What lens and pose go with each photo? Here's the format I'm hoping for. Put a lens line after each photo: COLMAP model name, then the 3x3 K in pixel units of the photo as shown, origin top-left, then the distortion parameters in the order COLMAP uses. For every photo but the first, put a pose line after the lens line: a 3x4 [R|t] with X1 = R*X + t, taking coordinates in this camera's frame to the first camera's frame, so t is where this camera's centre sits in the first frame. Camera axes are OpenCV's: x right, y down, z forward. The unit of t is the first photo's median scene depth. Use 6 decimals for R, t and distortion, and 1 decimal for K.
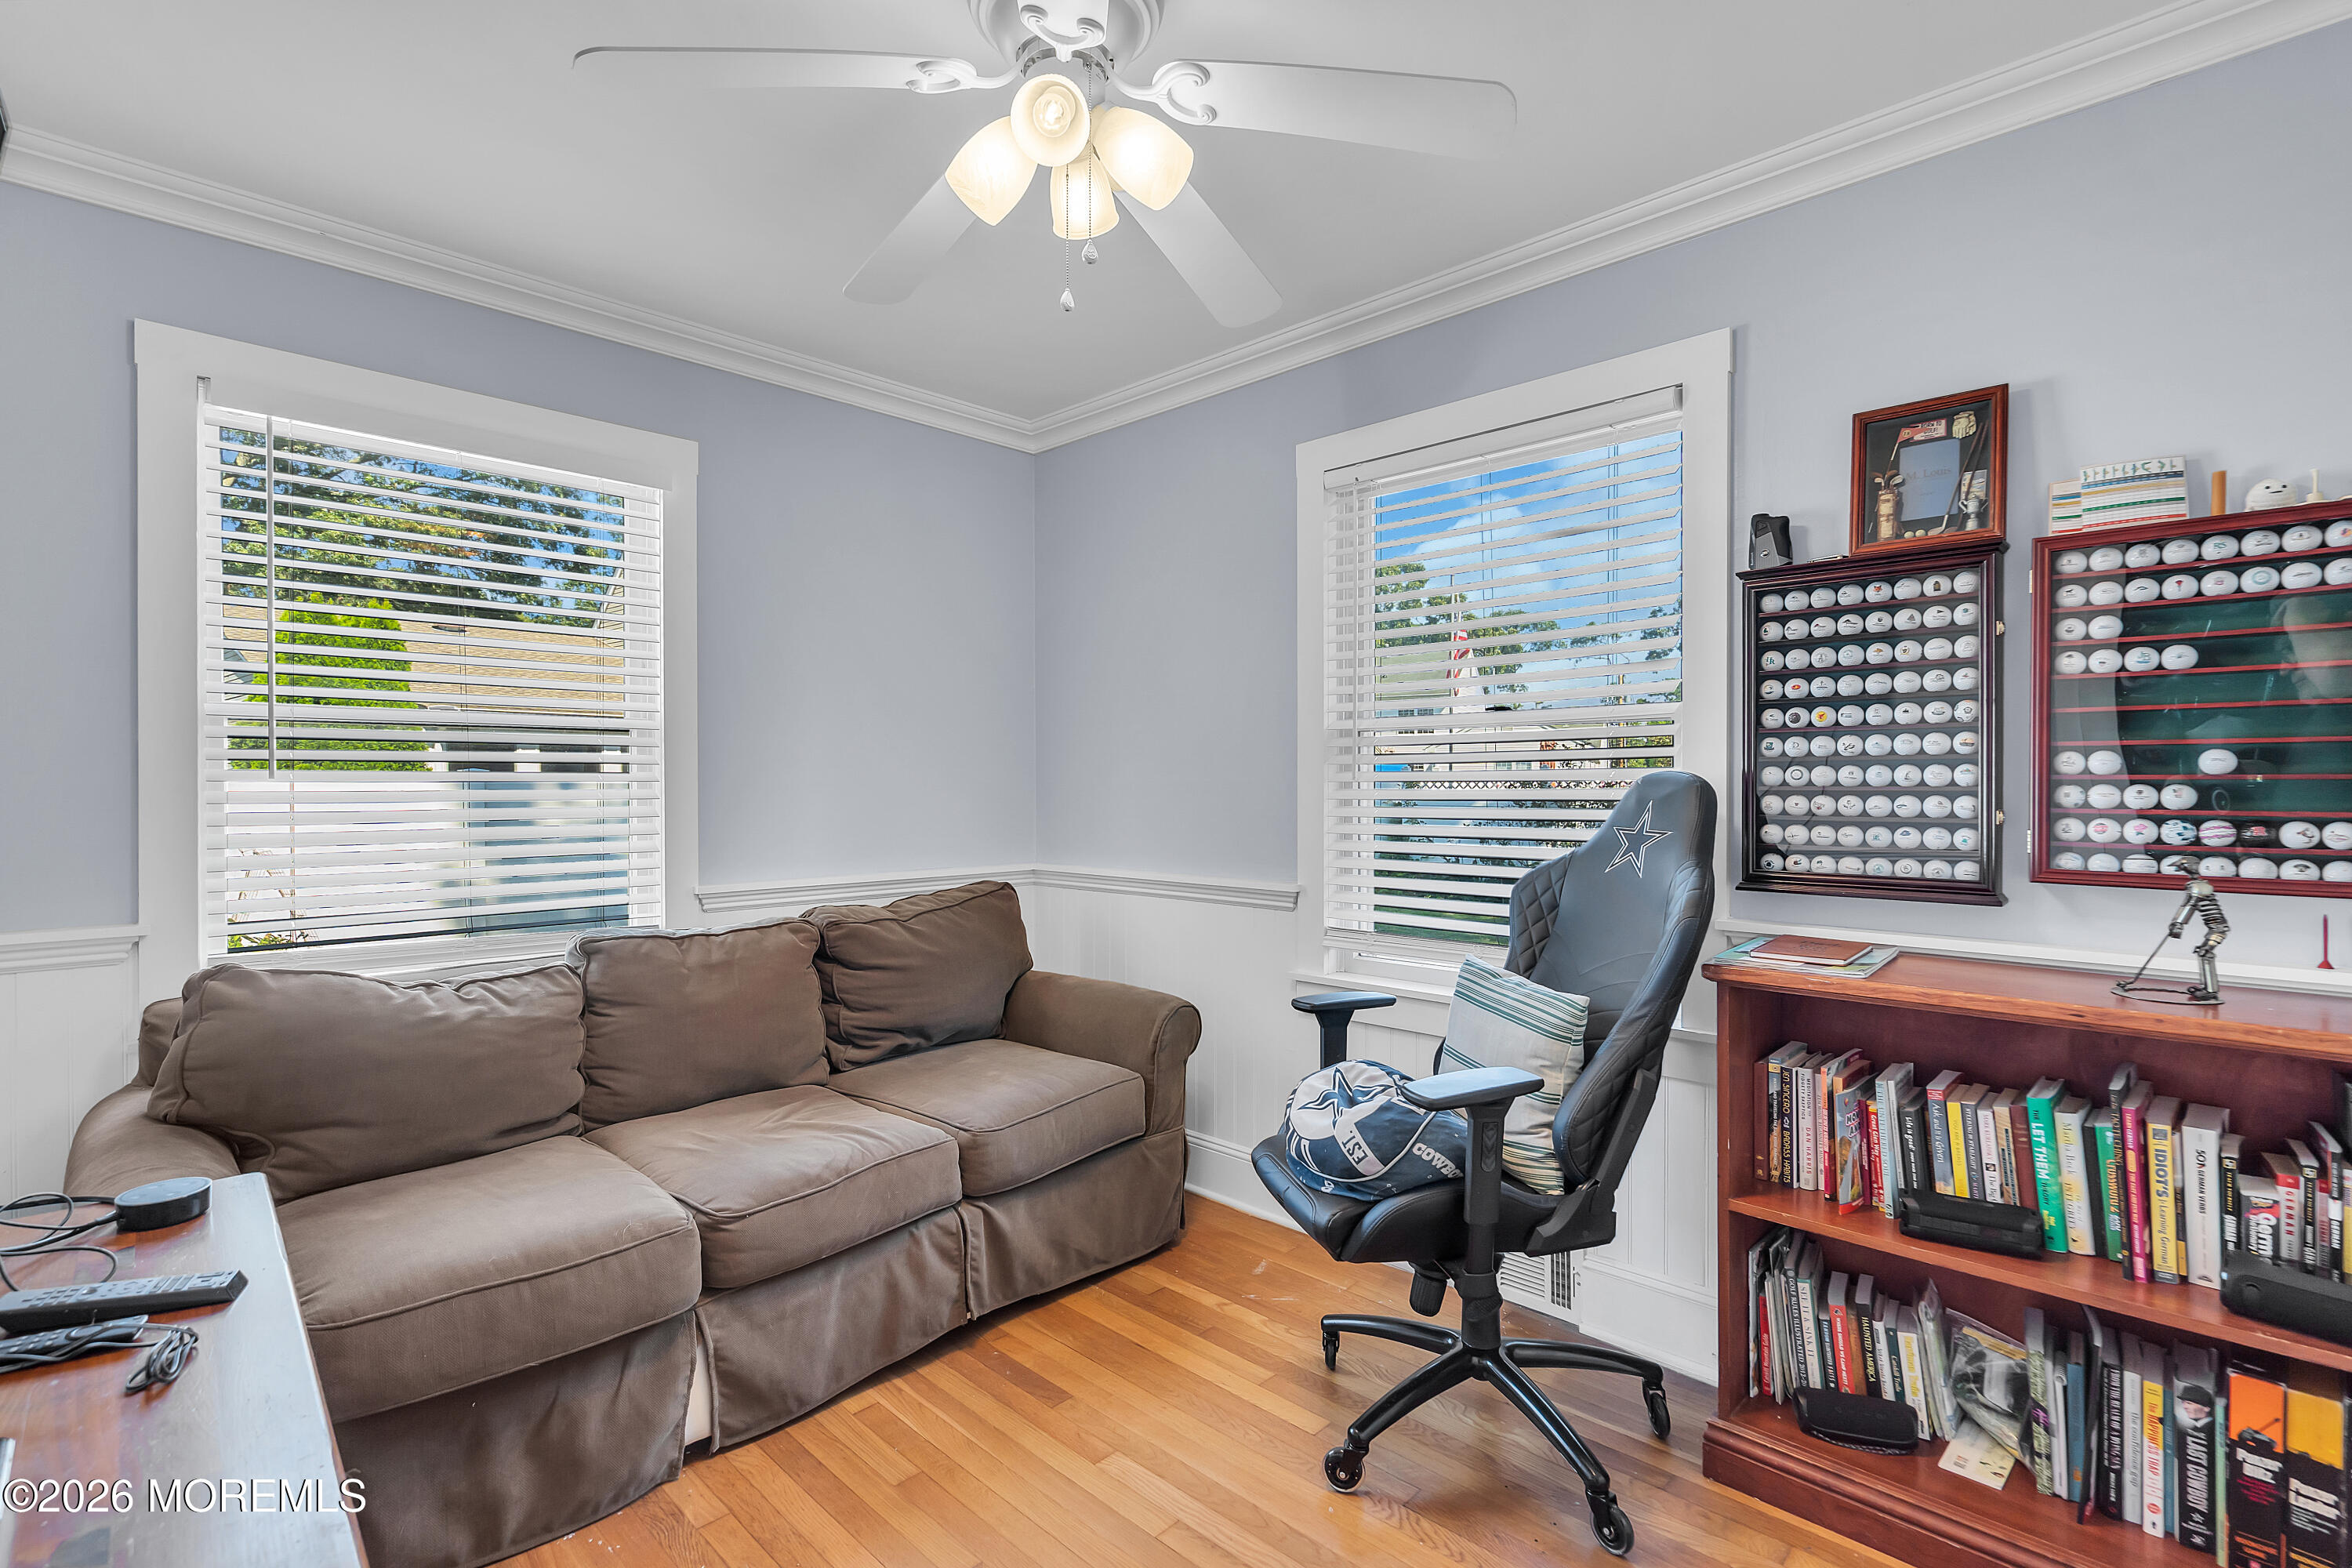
lens RADIAL K [[1083.7, 0, 1176.0], [0, 1083.7, 784.0], [0, 0, 1]] dist [-0.009548, 0.000143]
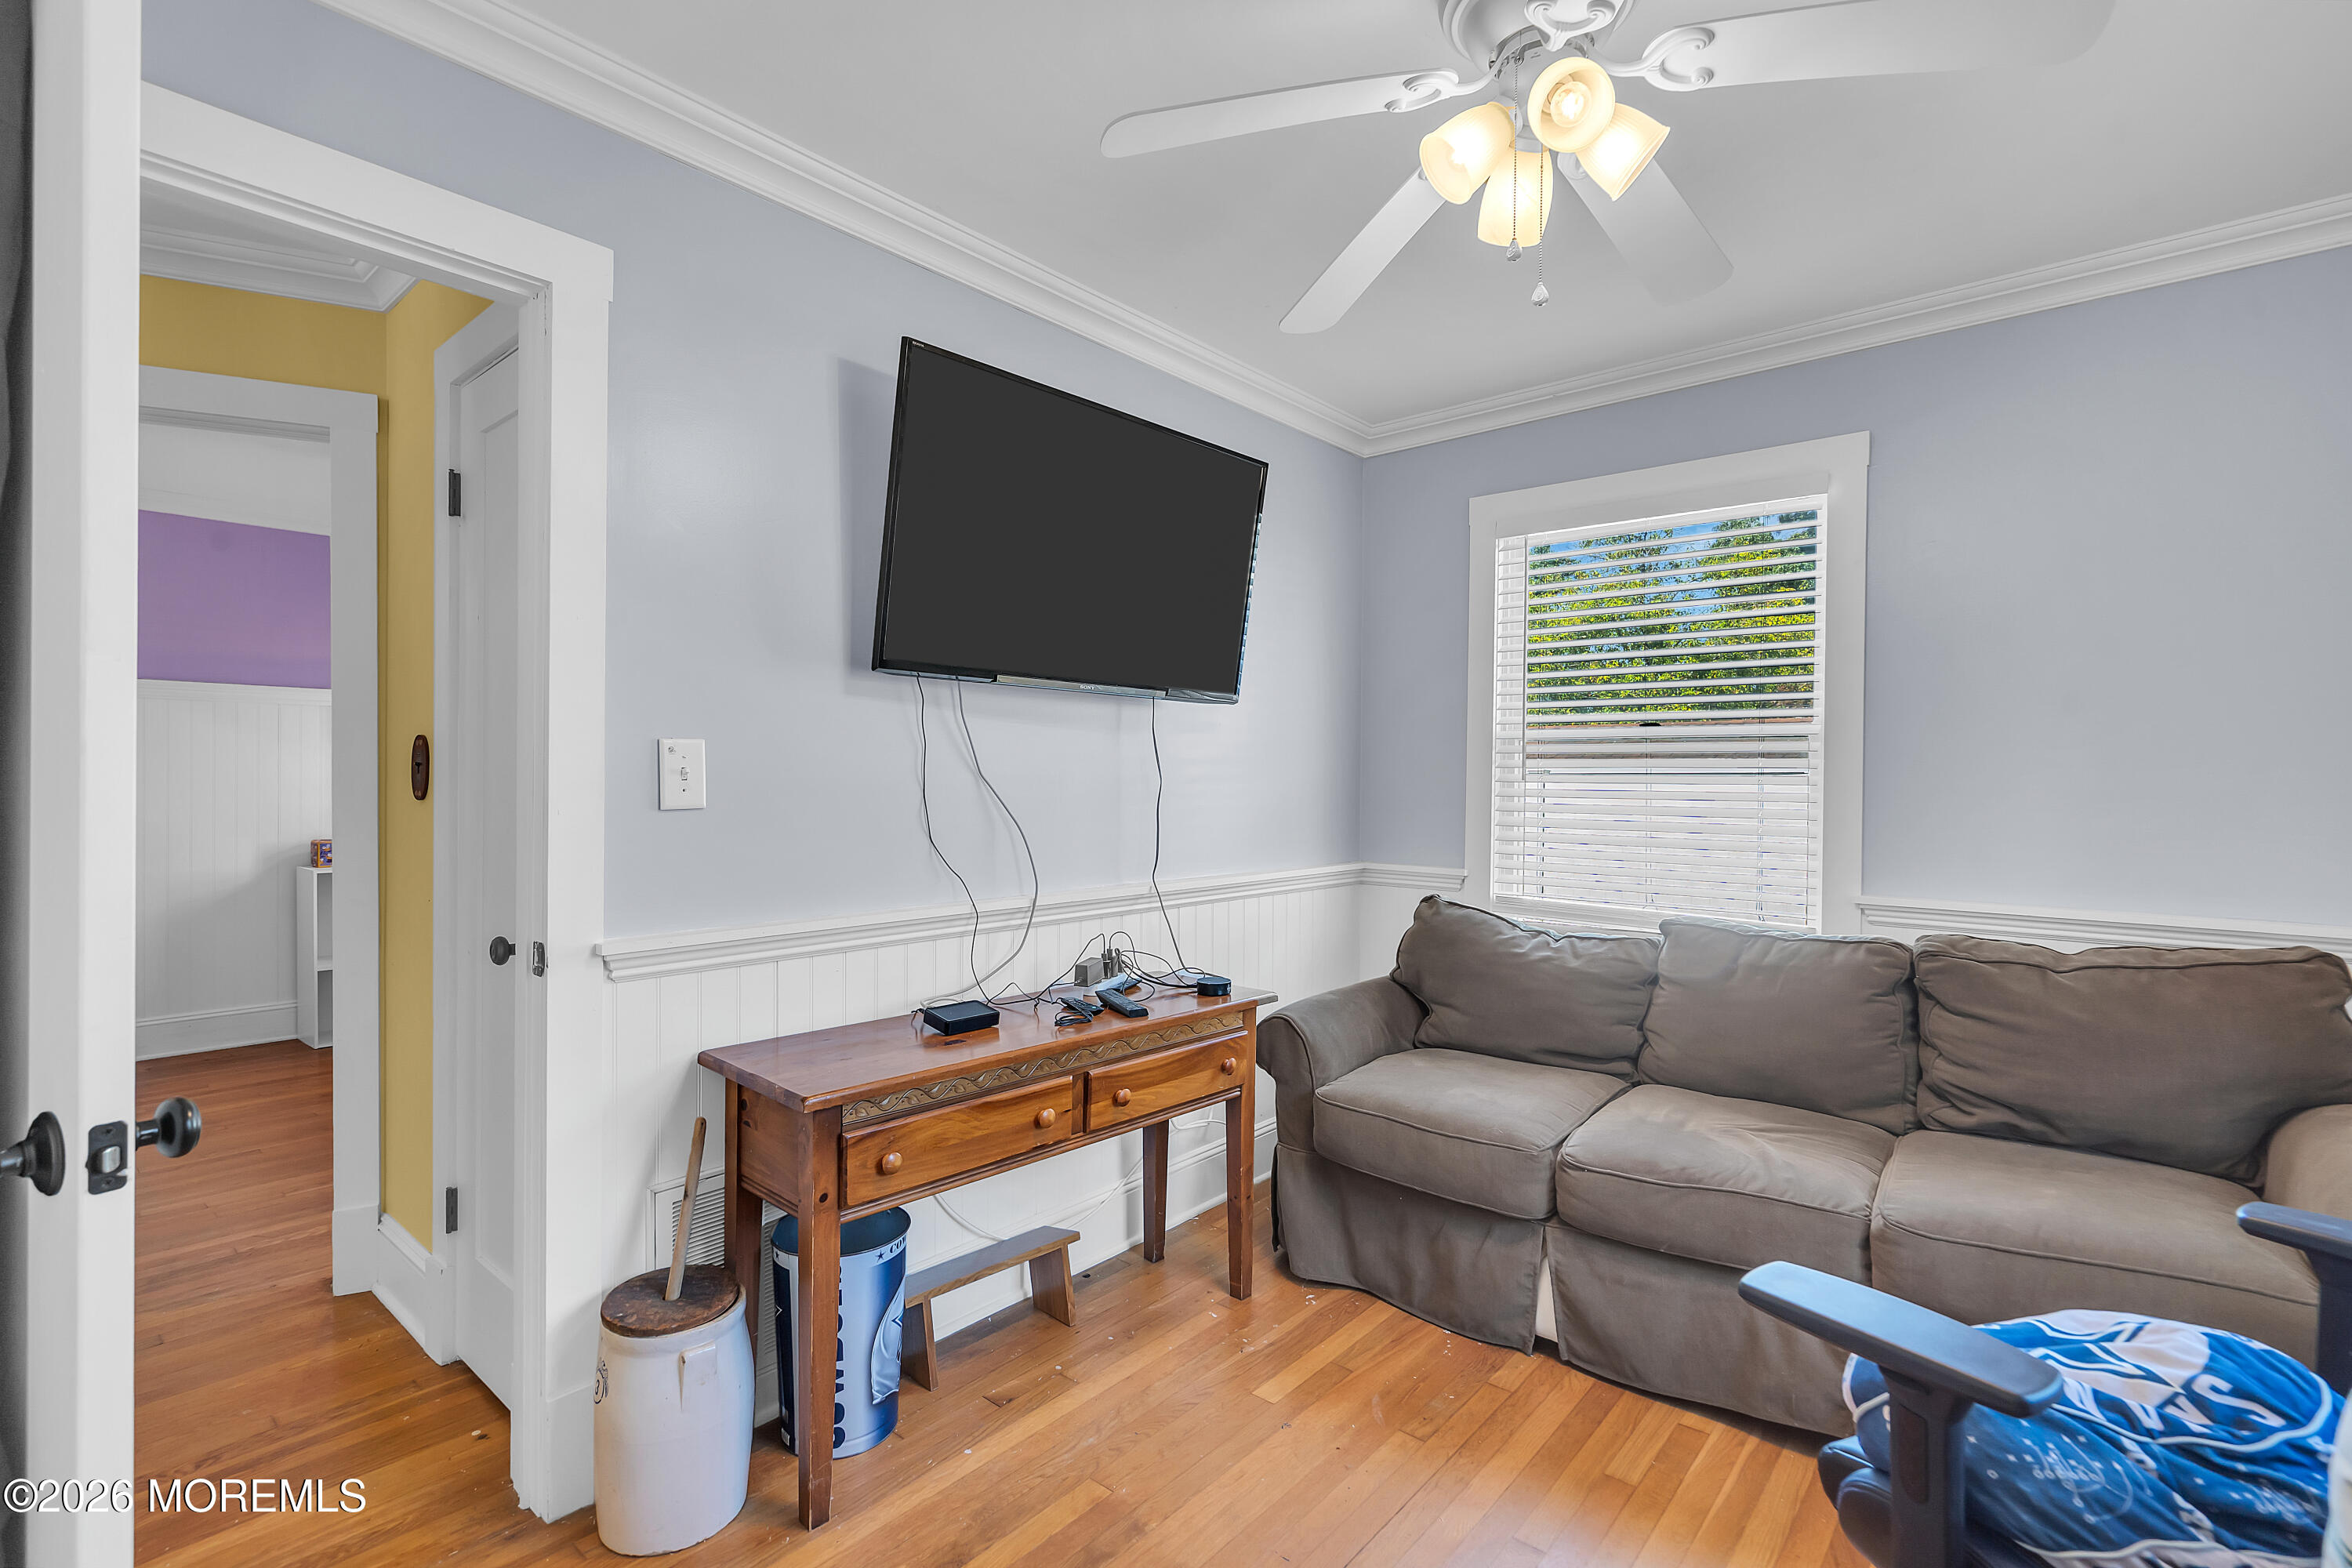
lens RADIAL K [[1092.5, 0, 1182.3], [0, 1092.5, 774.5], [0, 0, 1]] dist [0.003025, 0.000179]
pose [[0.058238, -0.002967, -0.998298, 0.659648], [-0.015752, 0.999868, -0.003891, 0.000619], [0.998178, 0.015952, 0.058184, 0.467094]]
